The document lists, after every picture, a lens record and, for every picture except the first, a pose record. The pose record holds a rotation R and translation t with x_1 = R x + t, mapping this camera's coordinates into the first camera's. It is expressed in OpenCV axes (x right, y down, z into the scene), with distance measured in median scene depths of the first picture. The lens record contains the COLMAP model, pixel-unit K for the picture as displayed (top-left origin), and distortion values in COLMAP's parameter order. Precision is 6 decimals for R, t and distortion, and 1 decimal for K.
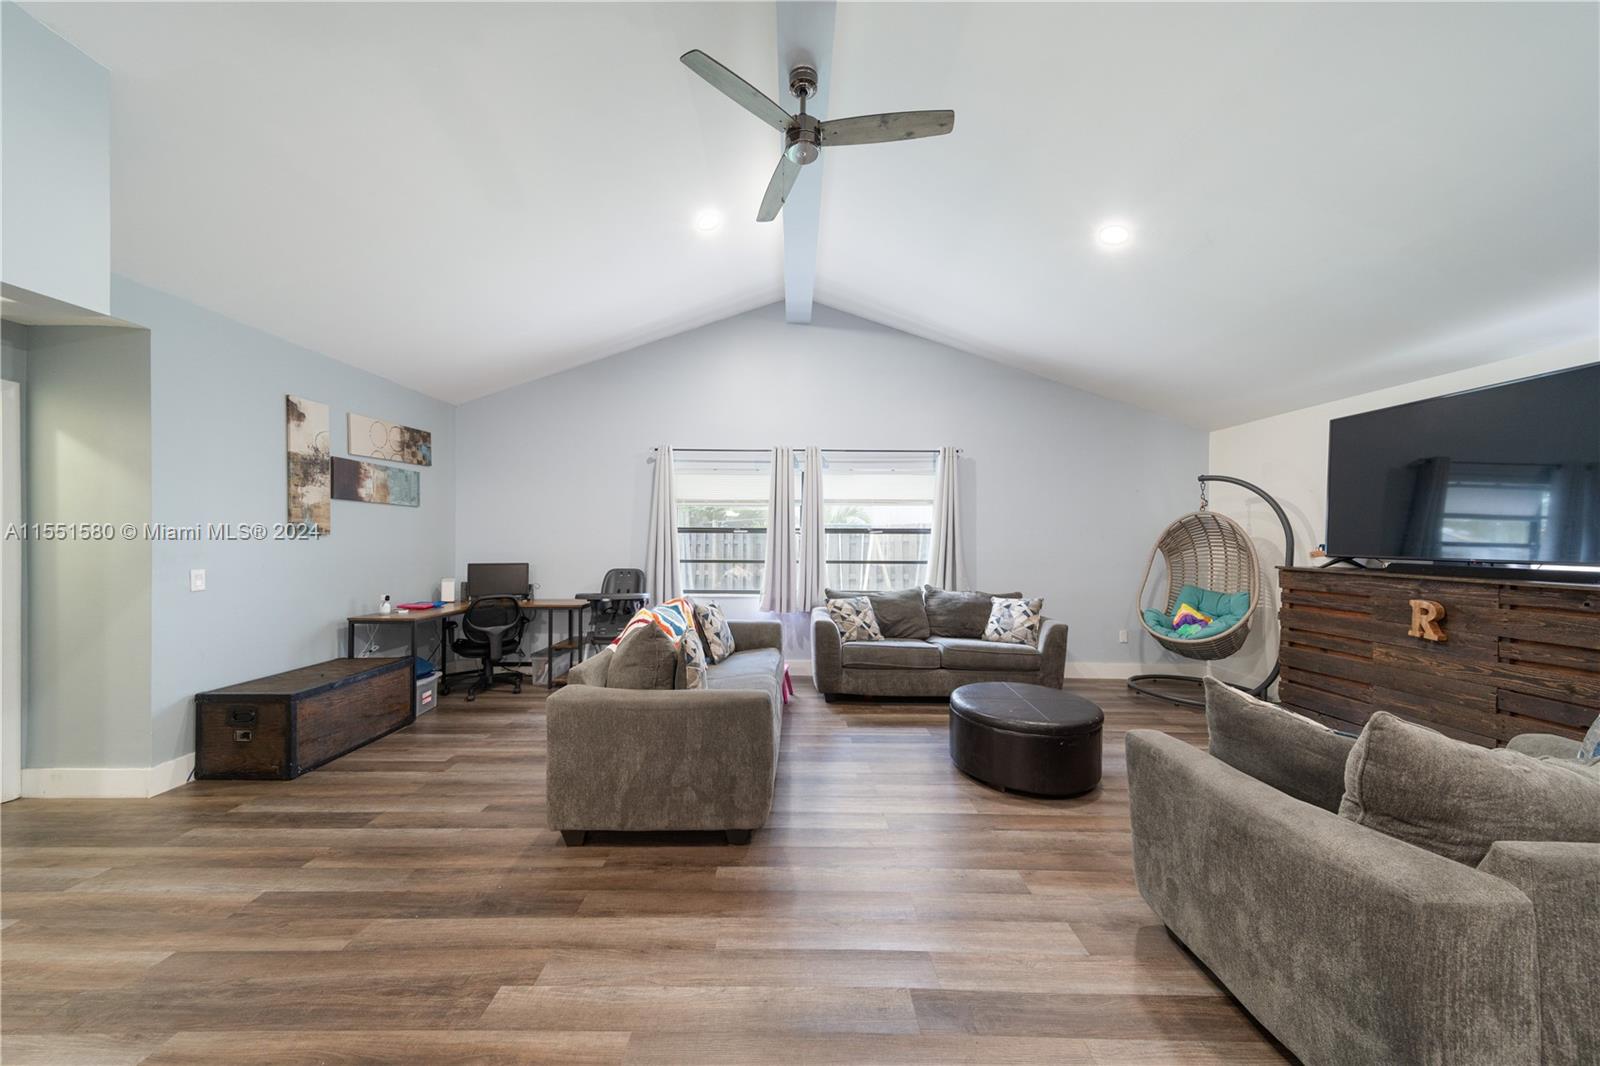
lens RADIAL K [[551.2, 0, 794.0], [0, 551.2, 542.6], [0, 0, 1]] dist [0.014963, -0.000129]
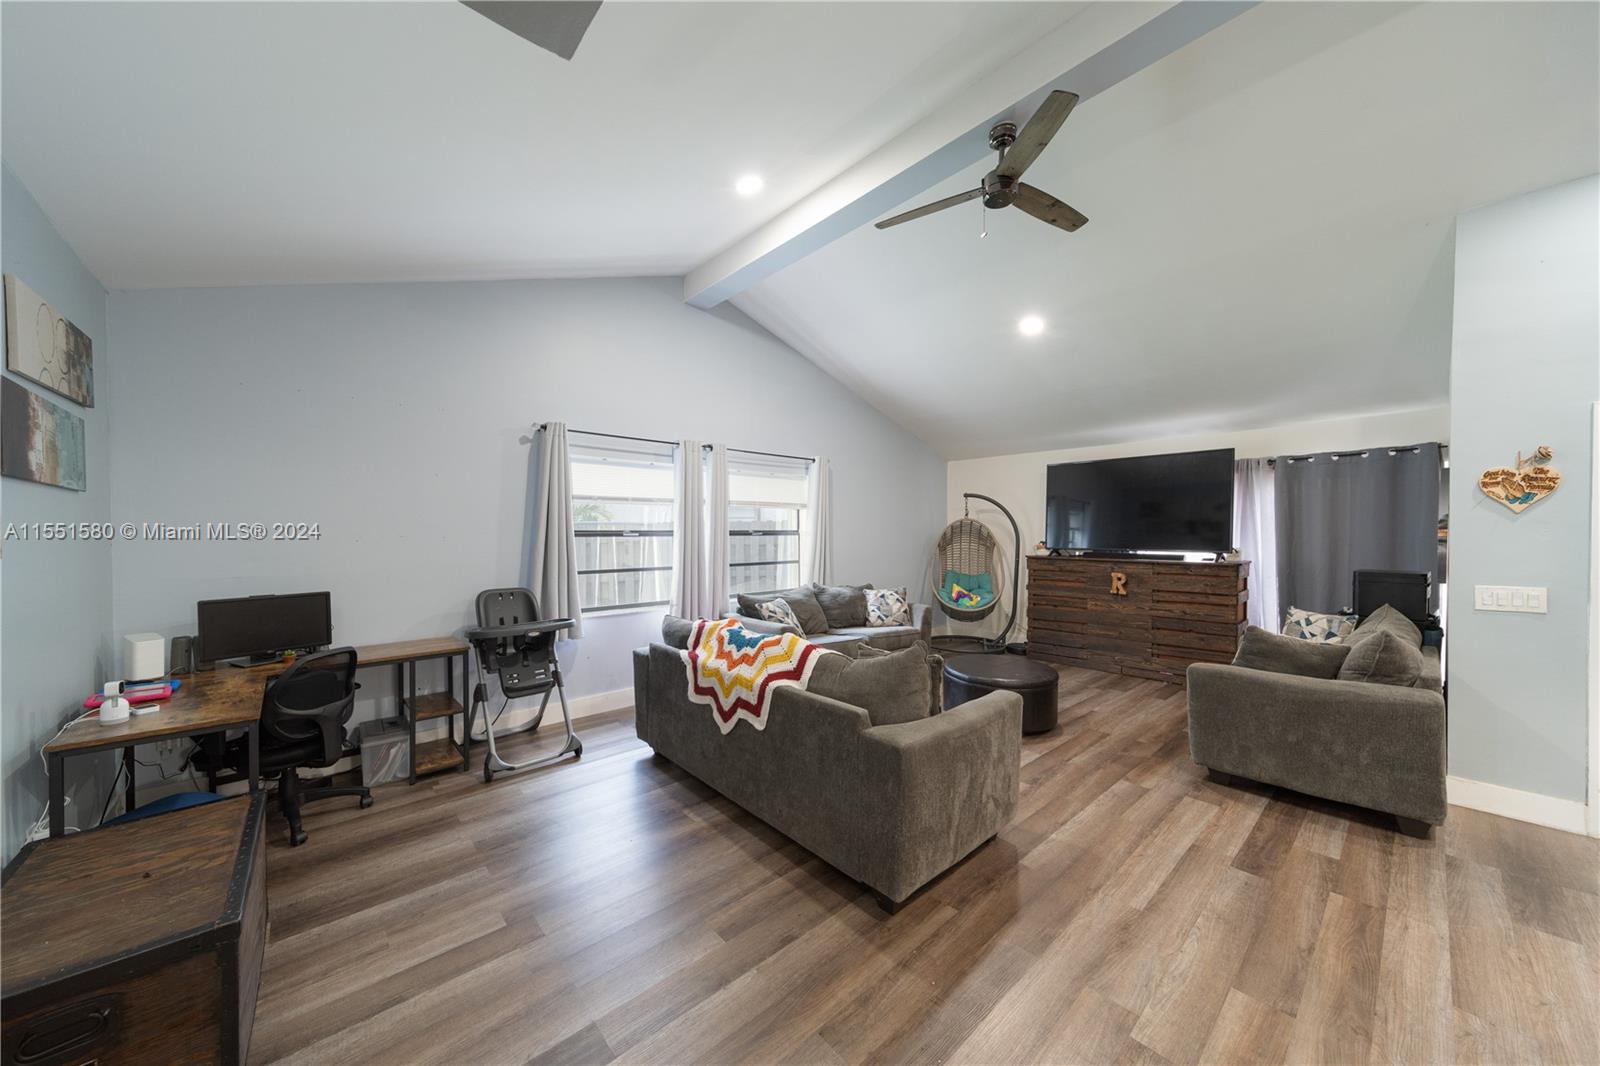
lens RADIAL K [[551.2, 0, 794.0], [0, 551.2, 542.6], [0, 0, 1]] dist [0.014963, -0.000129]
pose [[0.749641, -0.019528, 0.661556, -0.670018], [0.010202, 0.999787, 0.017952, -0.029613], [-0.661766, -0.006708, 0.749681, 0.285195]]
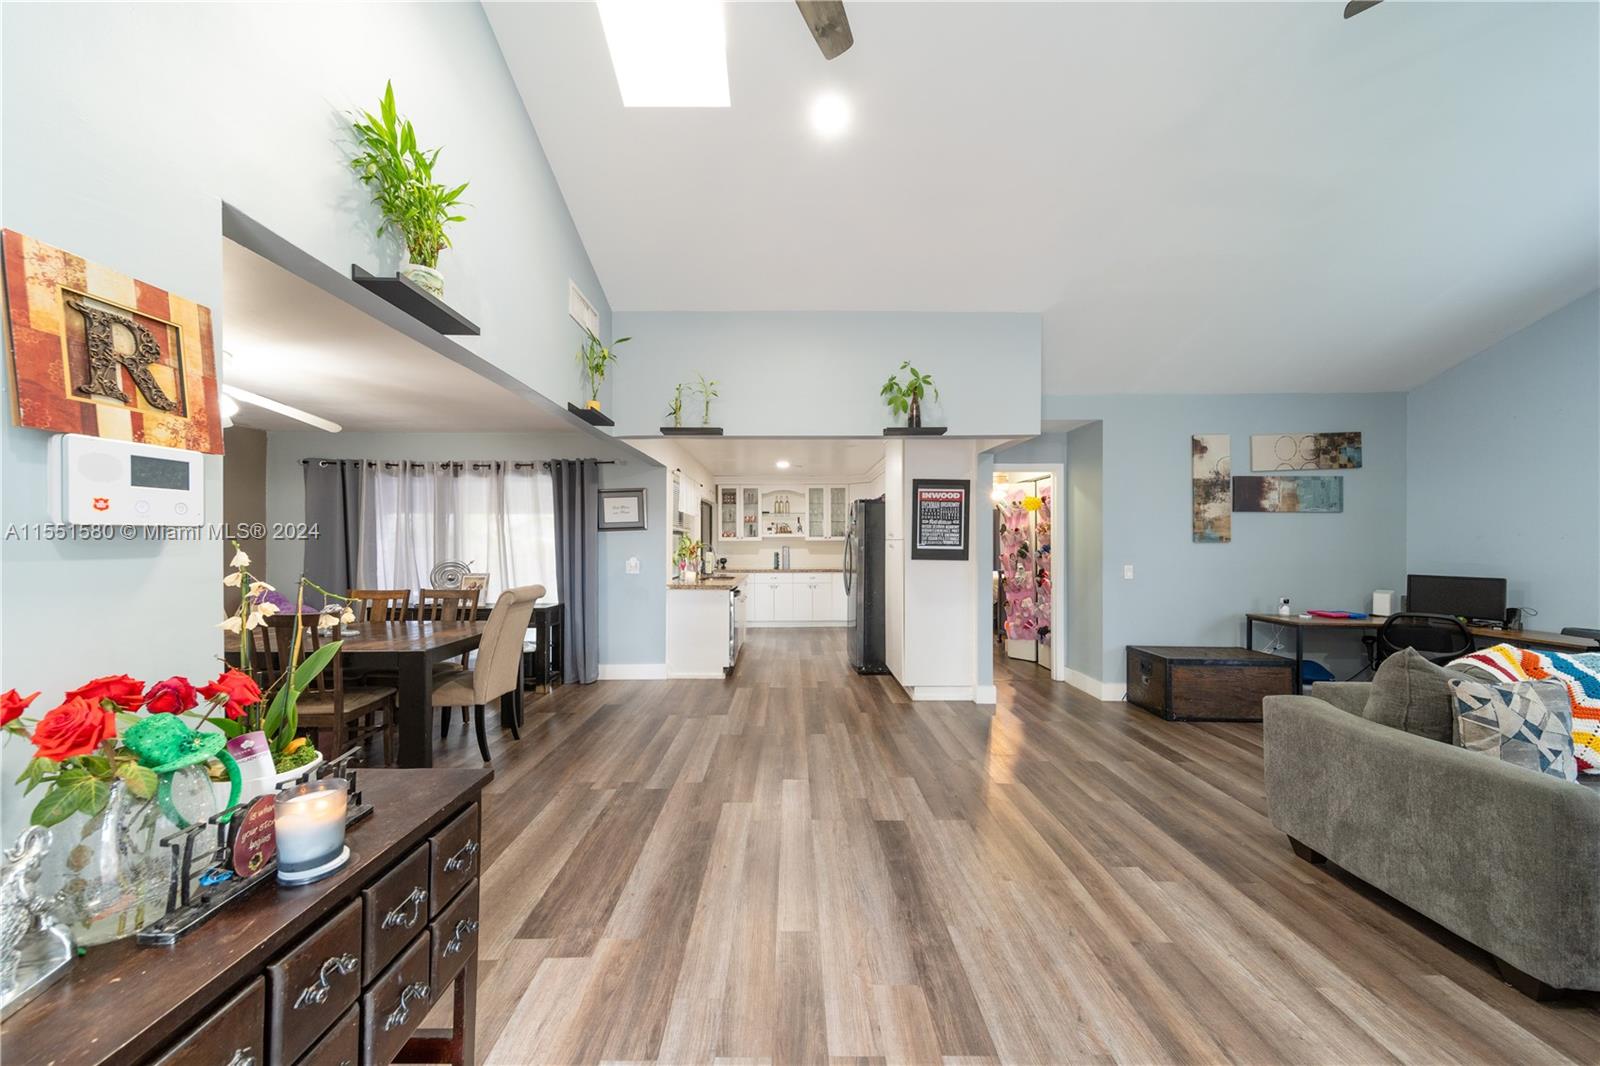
lens RADIAL K [[561.5, 0, 791.3], [0, 561.5, 539.7], [0, 0, 1]] dist [0.015770, 0.000023]
pose [[0.002362, -0.008013, -0.999965, 0.384715], [-0.006822, 0.999944, -0.008029, -0.003067], [0.999974, 0.006840, 0.002307, 0.053146]]
